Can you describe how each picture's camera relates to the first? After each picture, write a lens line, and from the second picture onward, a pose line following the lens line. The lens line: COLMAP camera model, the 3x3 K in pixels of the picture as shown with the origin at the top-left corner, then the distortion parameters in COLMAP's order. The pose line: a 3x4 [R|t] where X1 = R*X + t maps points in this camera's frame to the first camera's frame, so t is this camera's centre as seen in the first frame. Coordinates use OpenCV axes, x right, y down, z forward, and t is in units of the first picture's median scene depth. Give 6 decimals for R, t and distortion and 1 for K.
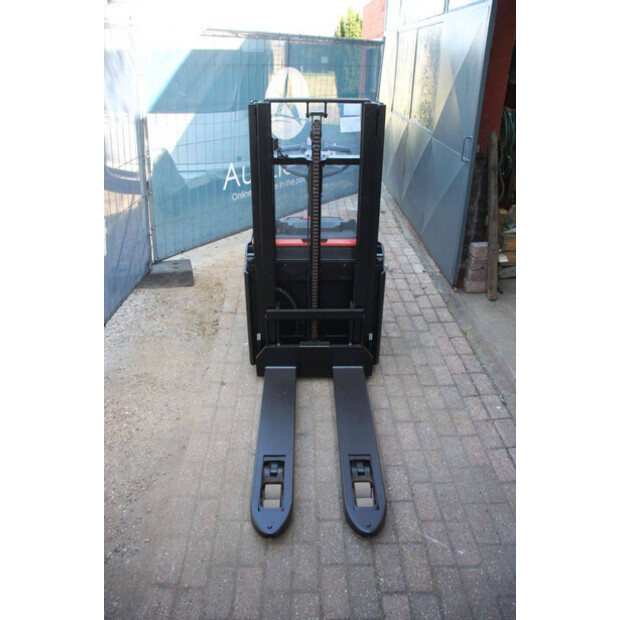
lens RADIAL K [[507.5, 0, 311.7], [0, 507.5, 307.8], [0, 0, 1]] dist [-0.117892, 0.028358]
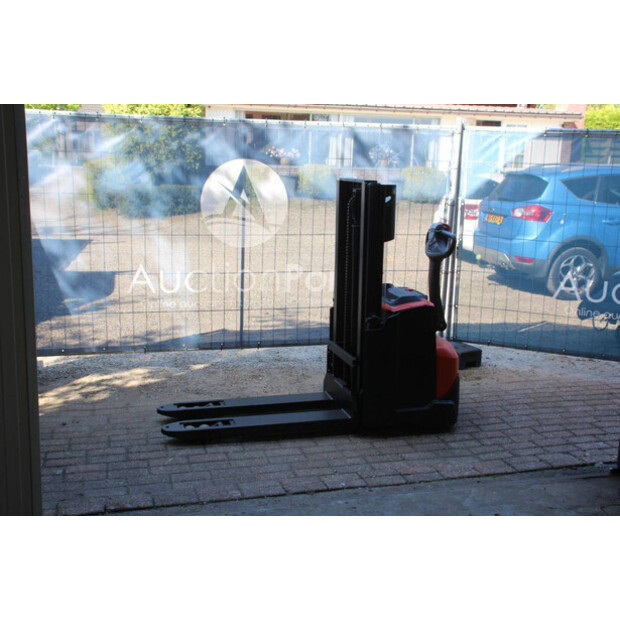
lens RADIAL K [[744.9, 0, 308.9], [0, 744.9, 312.1], [0, 0, 1]] dist [-0.007749, 0.000000]
pose [[0.256270, 0.189860, -0.947776, 1.623825], [-0.459279, 0.886683, 0.053437, -0.132699], [0.850522, 0.421599, 0.314429, 0.360891]]
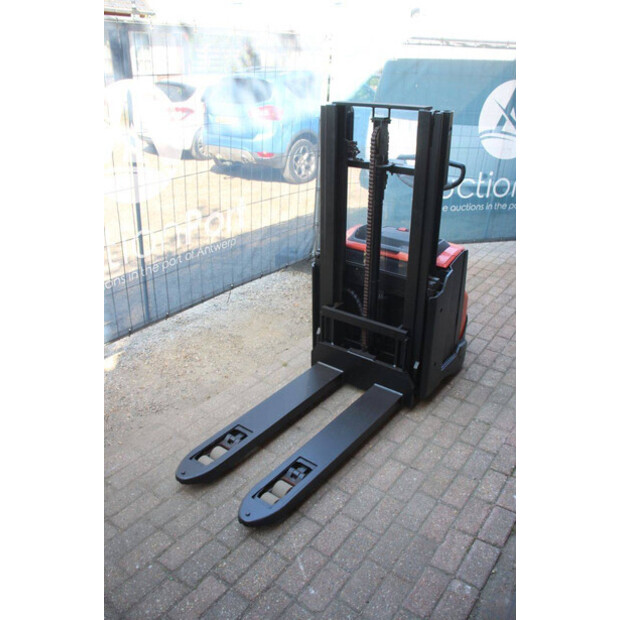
lens RADIAL K [[527.3, 0, 309.8], [0, 527.3, 308.5], [0, 0, 1]] dist [-0.113535, 0.024233]
pose [[0.785945, 0.258655, -0.561593, 0.494665], [-0.279213, 0.958880, 0.050879, -0.037681], [0.551661, 0.116816, 0.825848, 0.104994]]
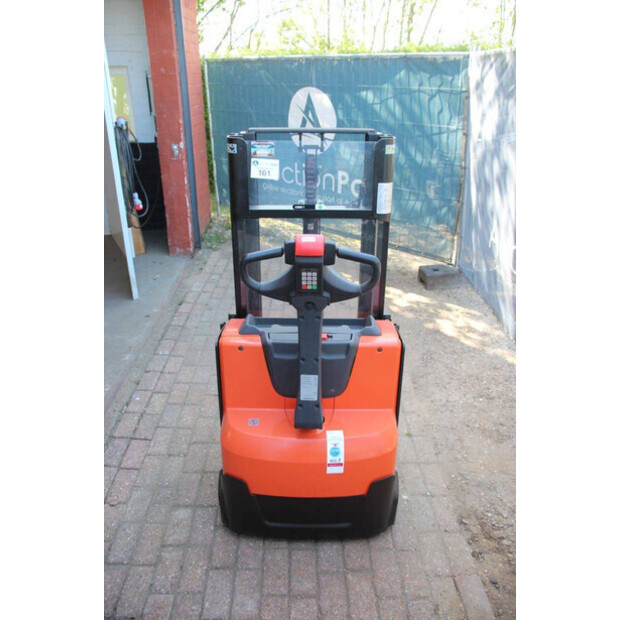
lens RADIAL K [[507.5, 0, 310.3], [0, 507.5, 309.5], [0, 0, 1]] dist [-0.117892, 0.028358]
pose [[-0.999929, -0.010913, 0.004742, -0.002030], [-0.002911, 0.610758, 0.791812, -0.774627], [-0.011537, 0.791742, -0.610747, 1.494322]]
